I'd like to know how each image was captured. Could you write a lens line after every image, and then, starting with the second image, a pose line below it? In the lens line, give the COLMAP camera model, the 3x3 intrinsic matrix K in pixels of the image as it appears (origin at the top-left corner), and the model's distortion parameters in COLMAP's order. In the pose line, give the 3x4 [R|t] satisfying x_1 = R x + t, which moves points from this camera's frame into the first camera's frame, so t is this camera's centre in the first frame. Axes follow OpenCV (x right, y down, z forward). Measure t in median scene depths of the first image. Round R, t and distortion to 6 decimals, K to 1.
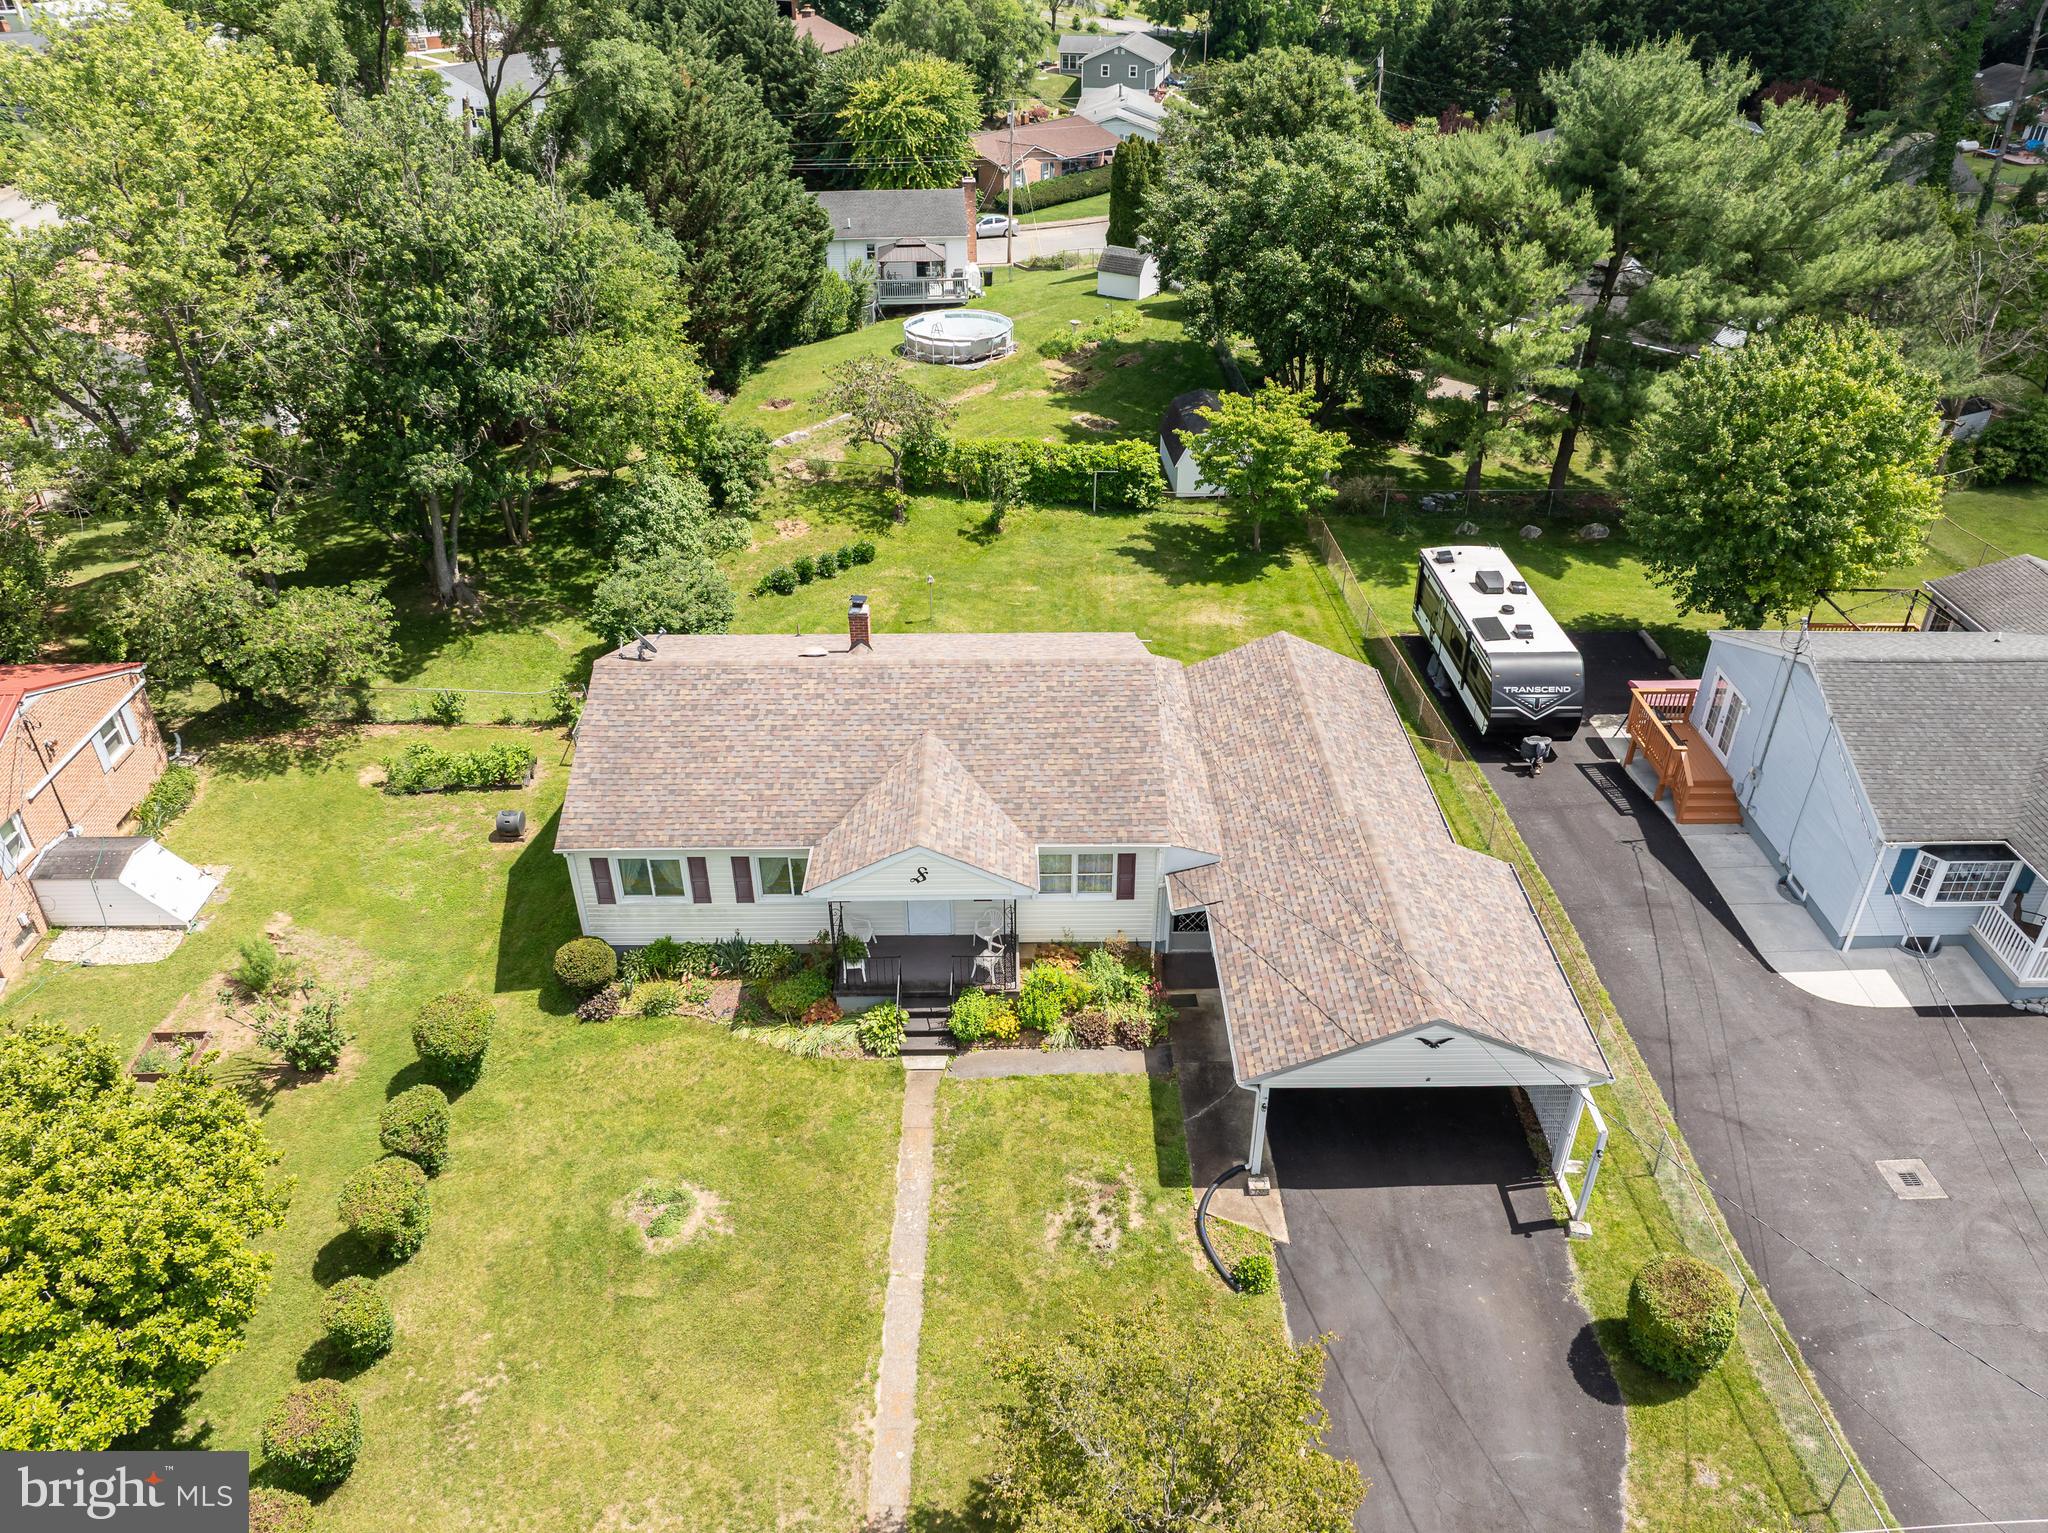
lens RADIAL K [[1446.8, 0, 1028.4], [0, 1446.8, 758.2], [0, 0, 1]] dist [-0.036533, 0.003457]
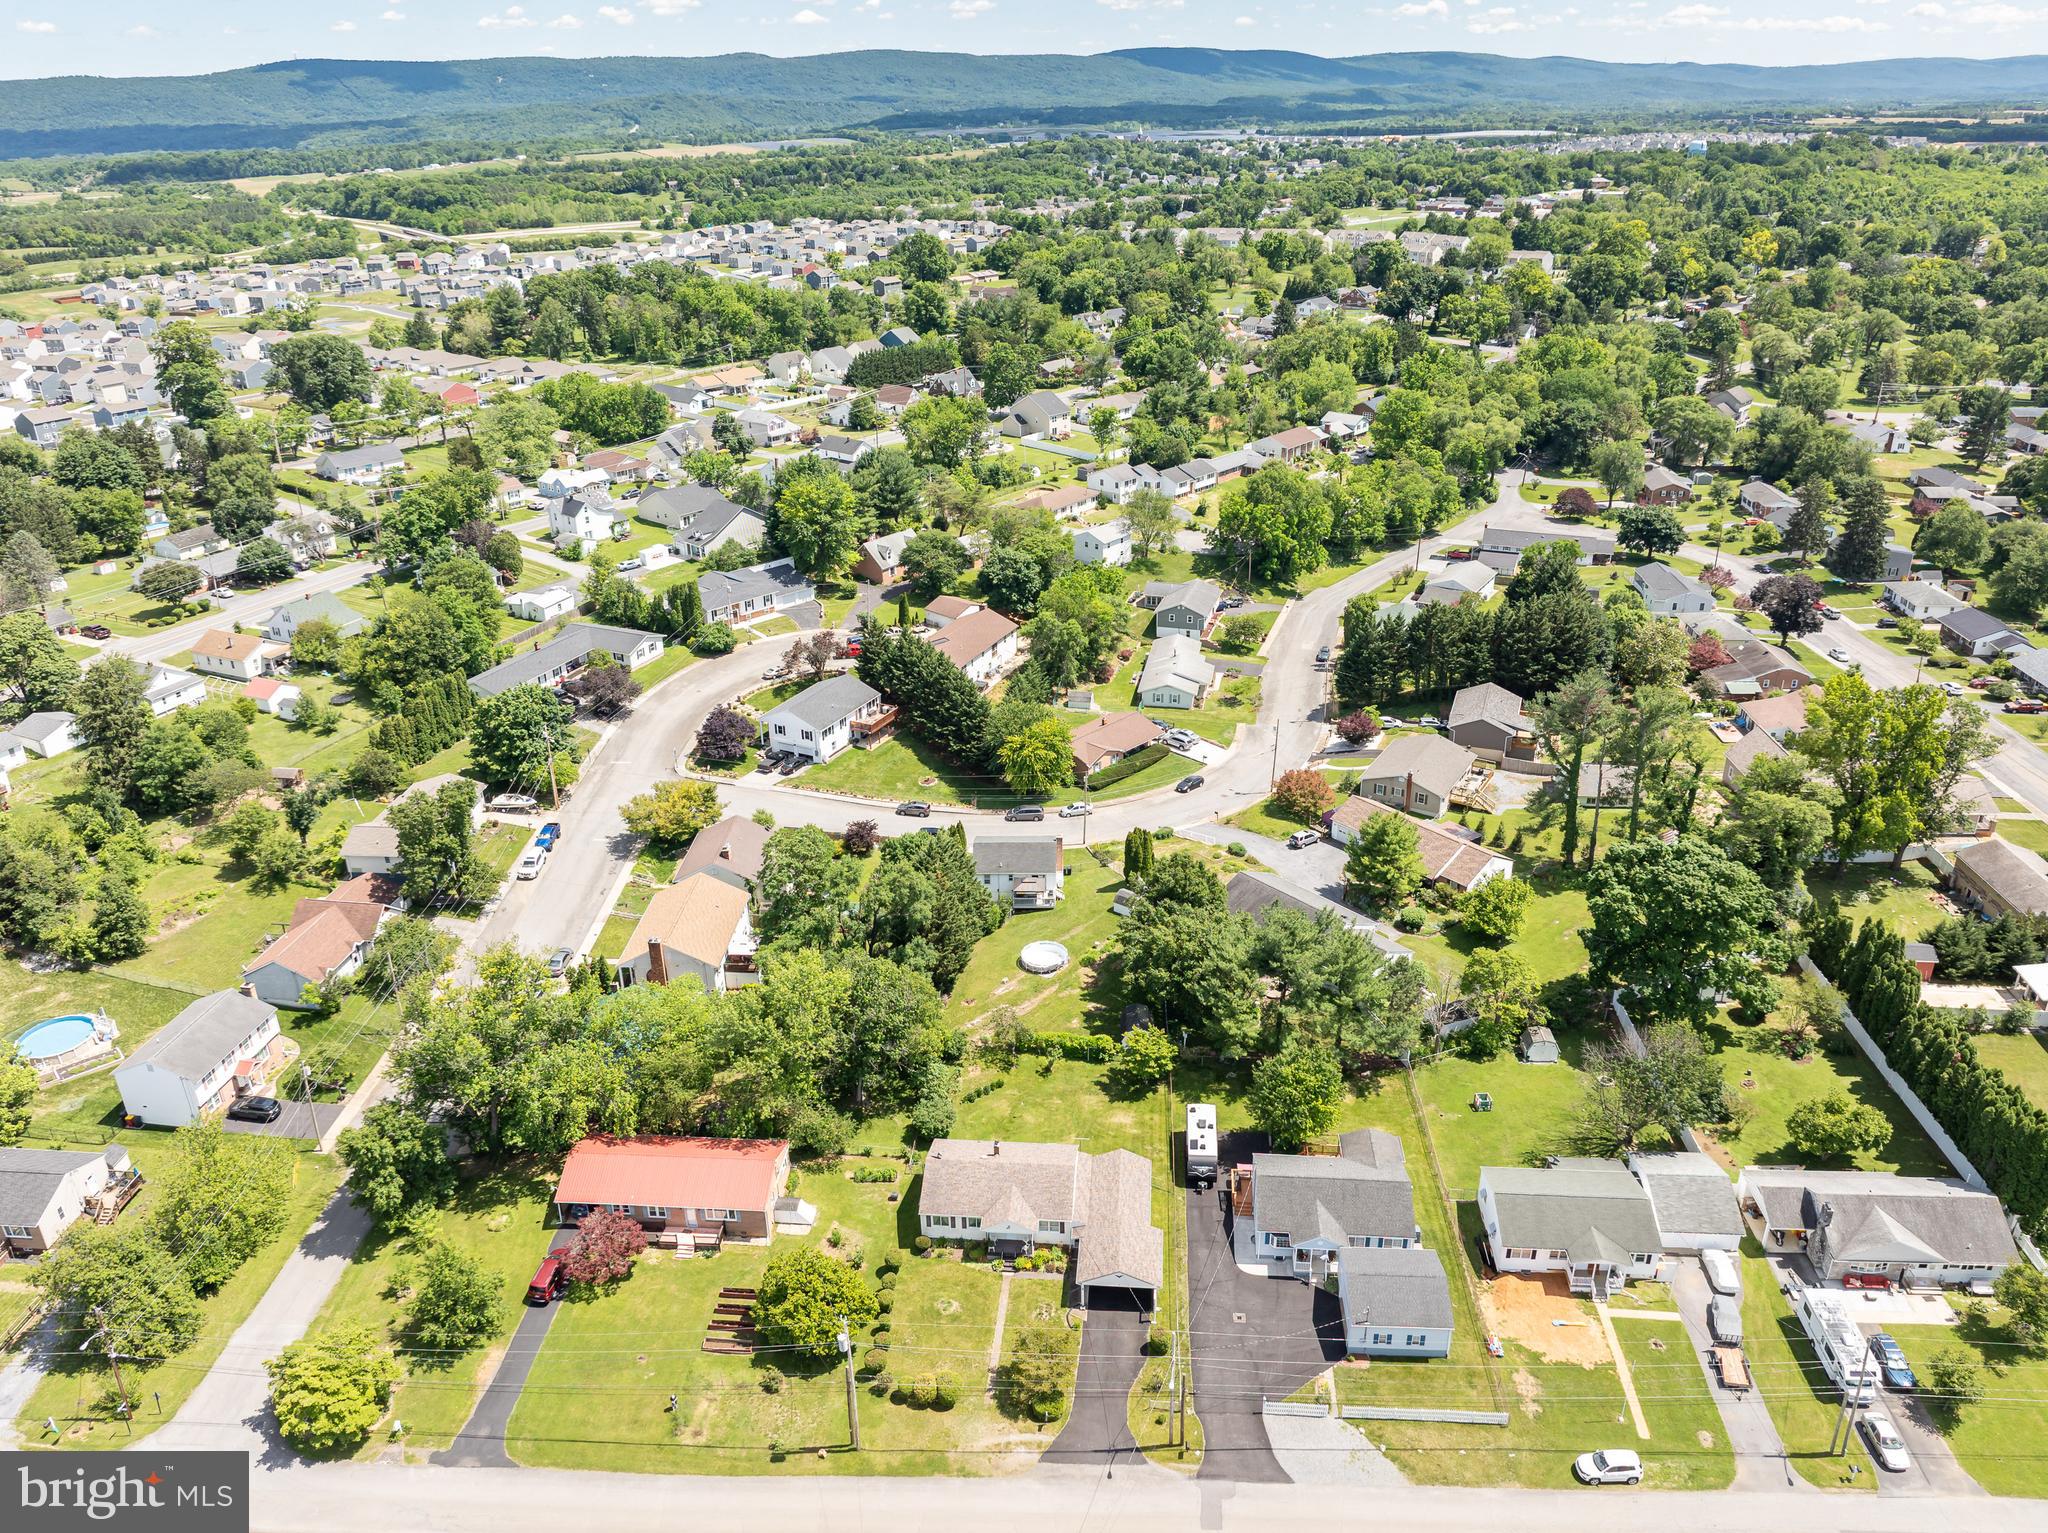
lens RADIAL K [[1446.8, 0, 1030.6], [0, 1446.8, 776.8], [0, 0, 1]] dist [-0.036533, 0.003457]
pose [[0.994880, 0.028495, -0.096965, 0.322315], [-0.040120, 0.991946, -0.120137, -0.647956], [0.092761, 0.123412, 0.988011, -2.965828]]
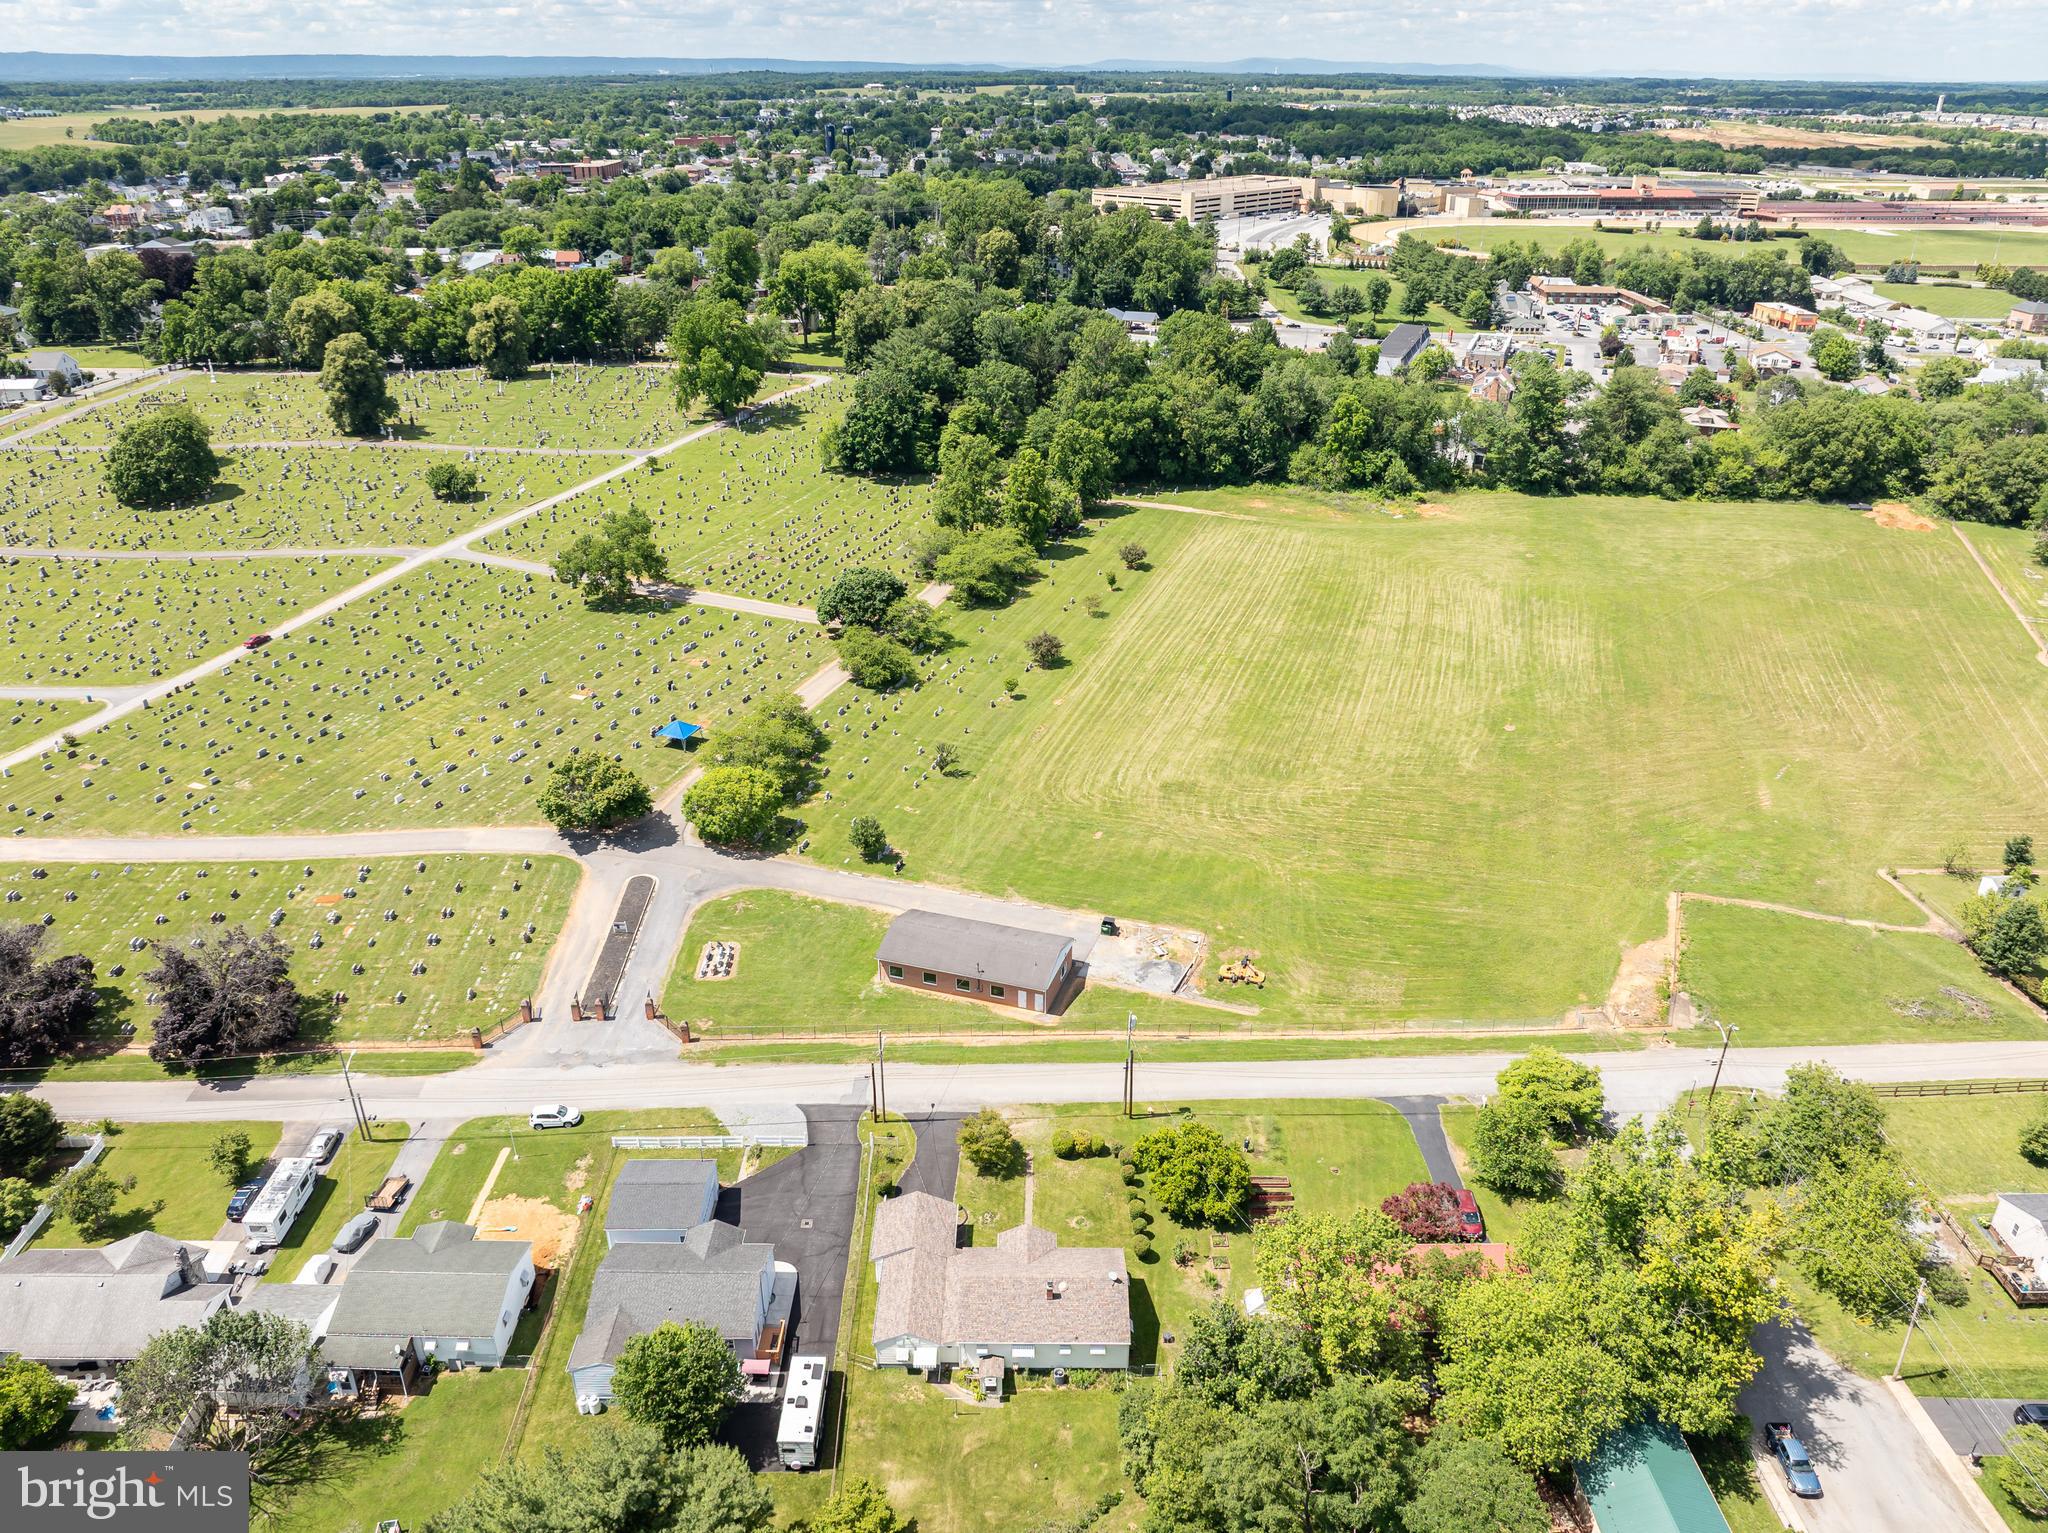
lens RADIAL K [[1446.8, 0, 1022.3], [0, 1446.8, 783.6], [0, 0, 1]] dist [-0.036533, 0.003457]
pose [[-0.999752, -0.010205, 0.019774, -0.118154], [0.011748, 0.512647, 0.858519, -3.728947], [-0.018898, 0.858539, -0.512400, 1.839910]]
